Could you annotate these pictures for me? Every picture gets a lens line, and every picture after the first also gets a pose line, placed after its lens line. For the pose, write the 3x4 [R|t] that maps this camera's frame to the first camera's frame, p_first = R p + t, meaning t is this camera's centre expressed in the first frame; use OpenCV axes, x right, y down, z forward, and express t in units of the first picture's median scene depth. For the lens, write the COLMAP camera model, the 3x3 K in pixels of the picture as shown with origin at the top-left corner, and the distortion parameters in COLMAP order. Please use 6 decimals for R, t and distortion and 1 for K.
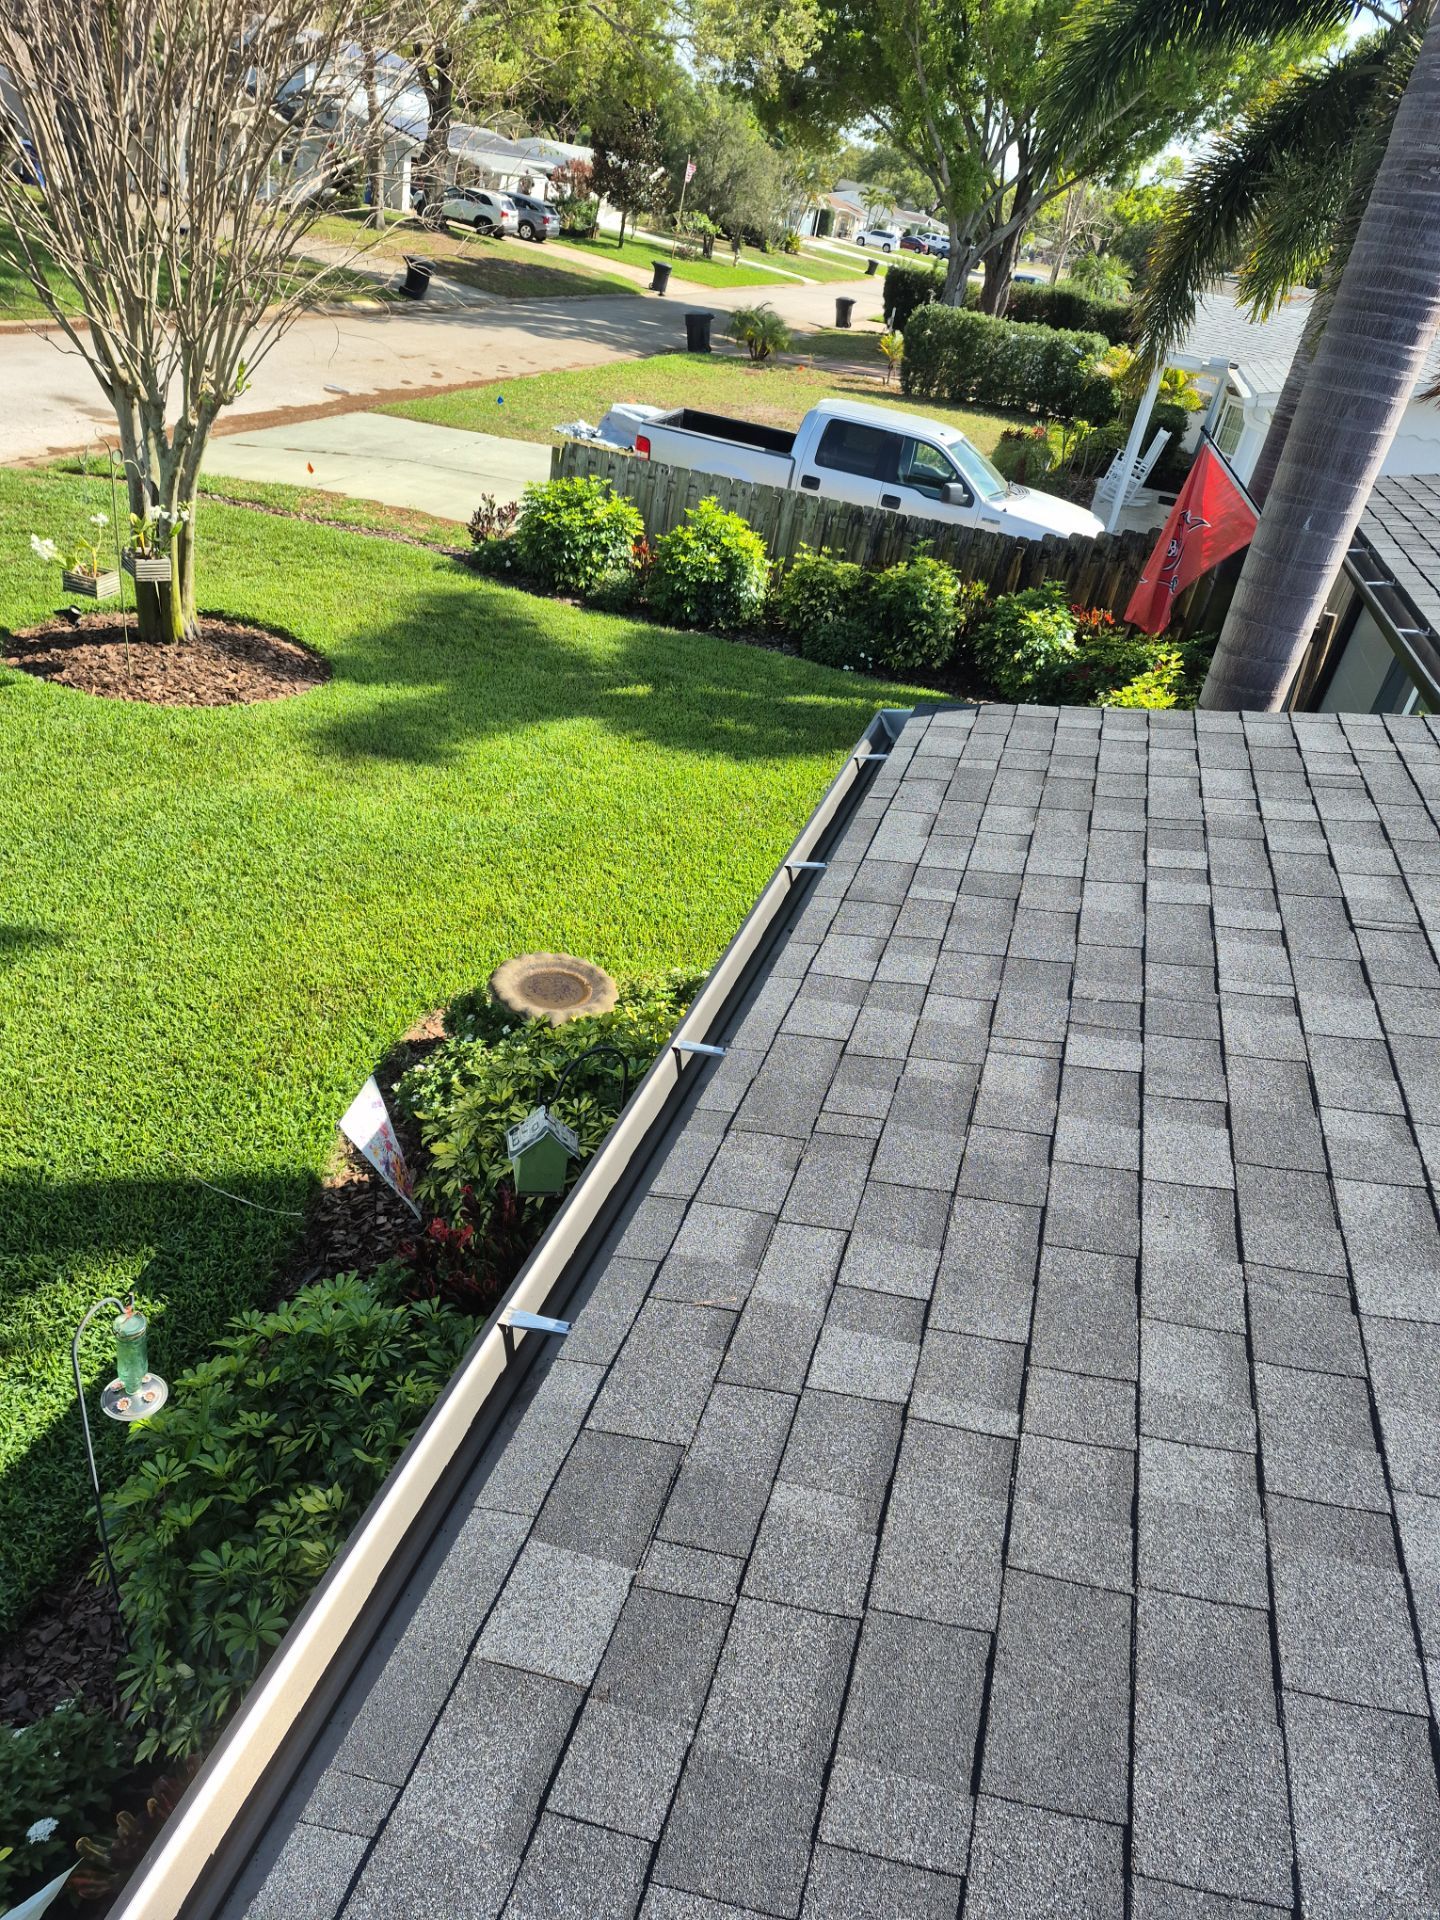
lens RADIAL K [[1345.7, 0, 711.7], [0, 1345.7, 951.5], [0, 0, 1]] dist [0.119406, -0.124312]
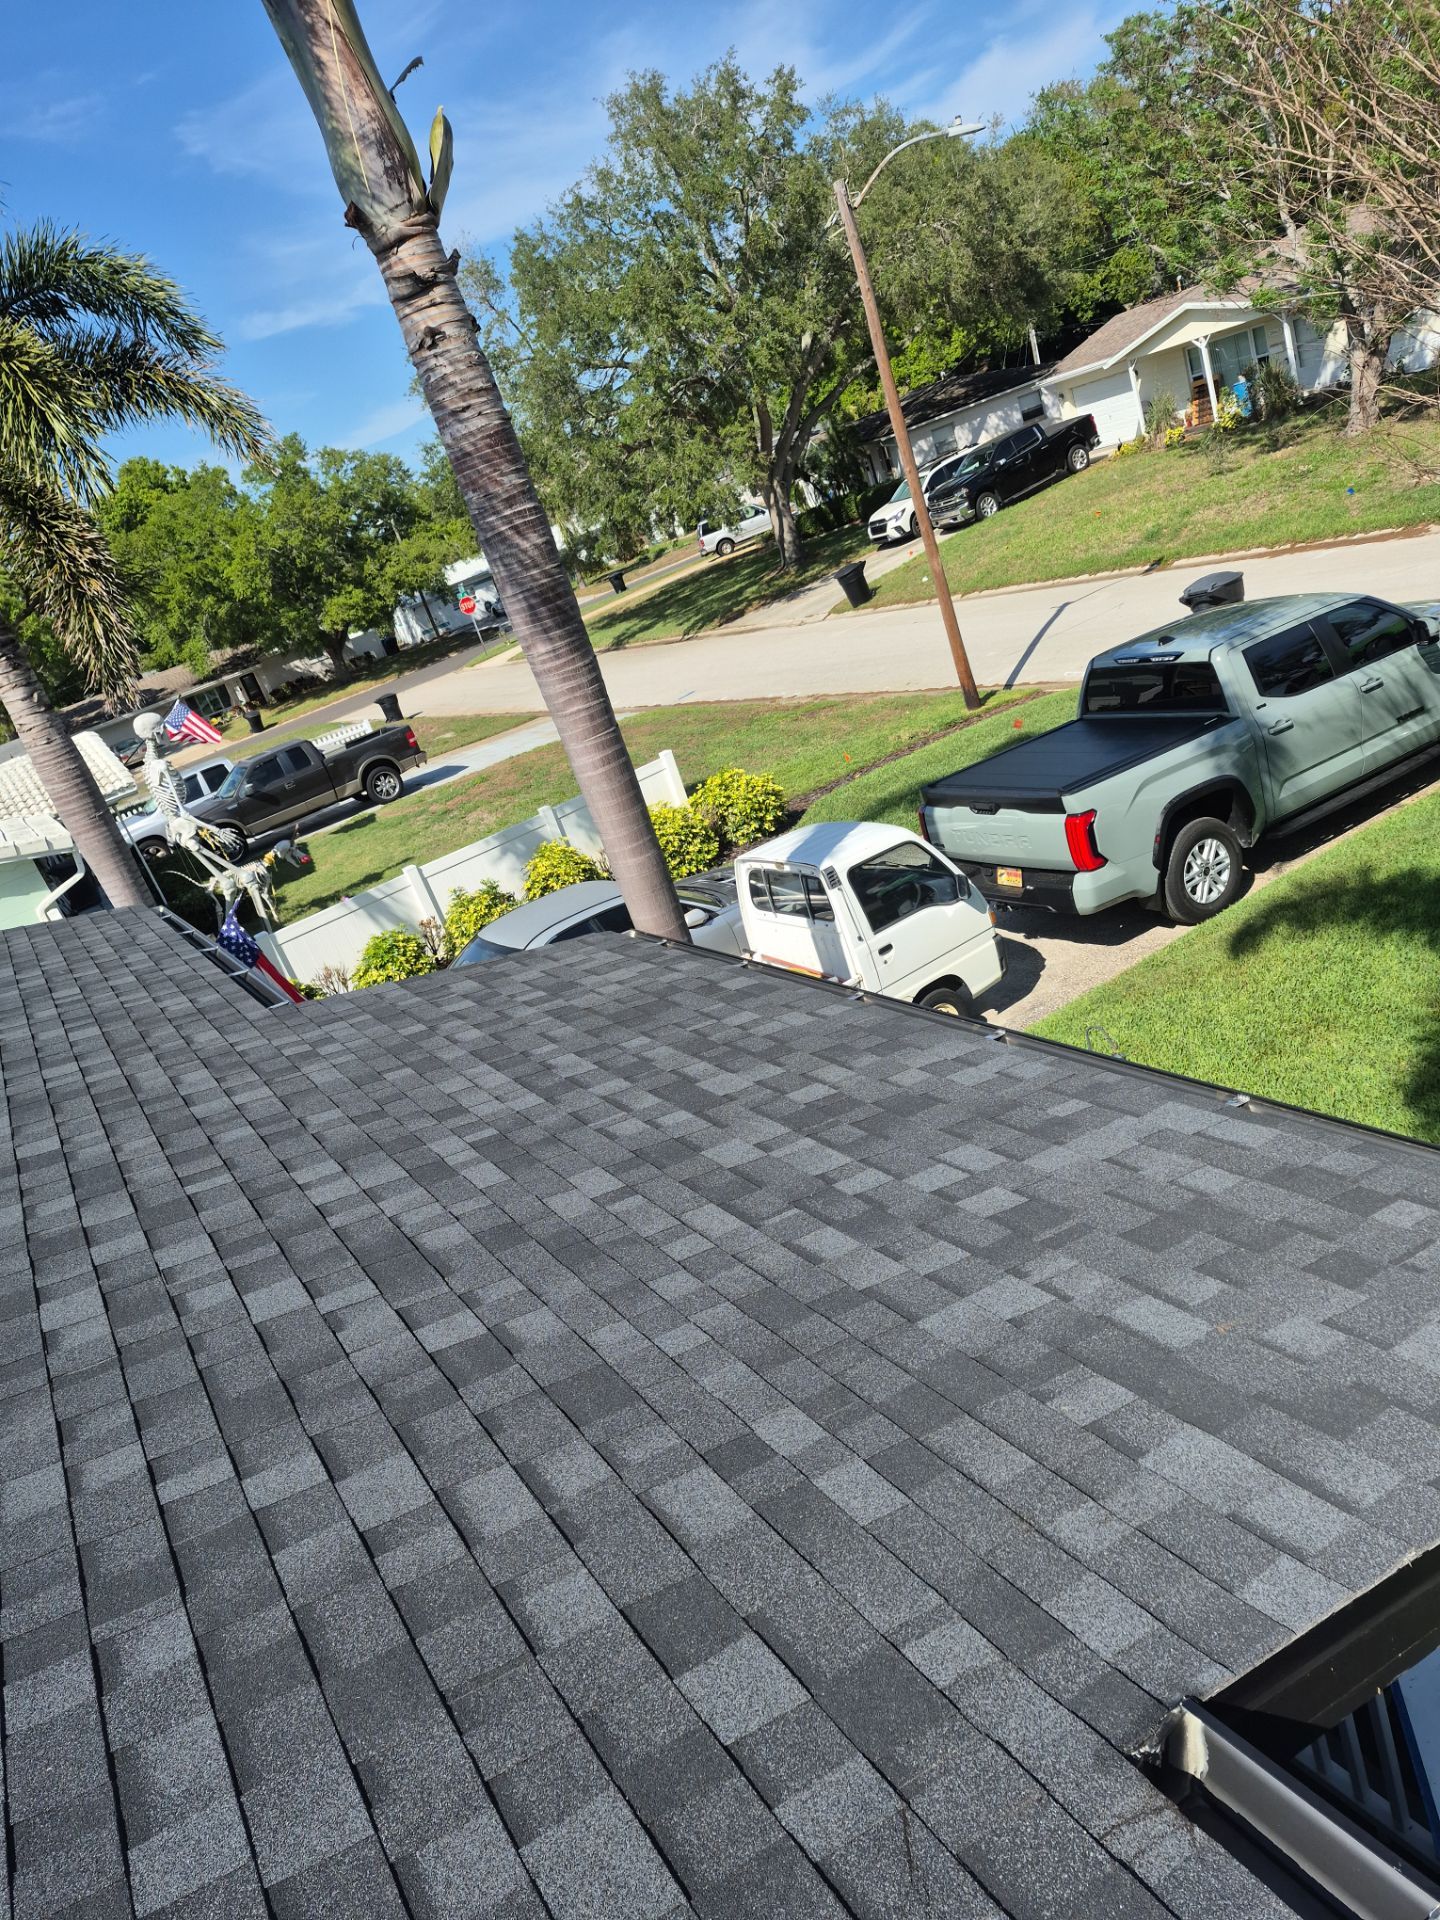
lens RADIAL K [[1339.0, 0, 710.3], [0, 1339.0, 1006.2], [0, 0, 1]] dist [0.139533, -0.196183]
pose [[-0.688422, 0.322148, -0.649843, 0.322184], [-0.155461, 0.809593, 0.566031, -0.211199], [0.708454, 0.490694, -0.507260, 0.387945]]
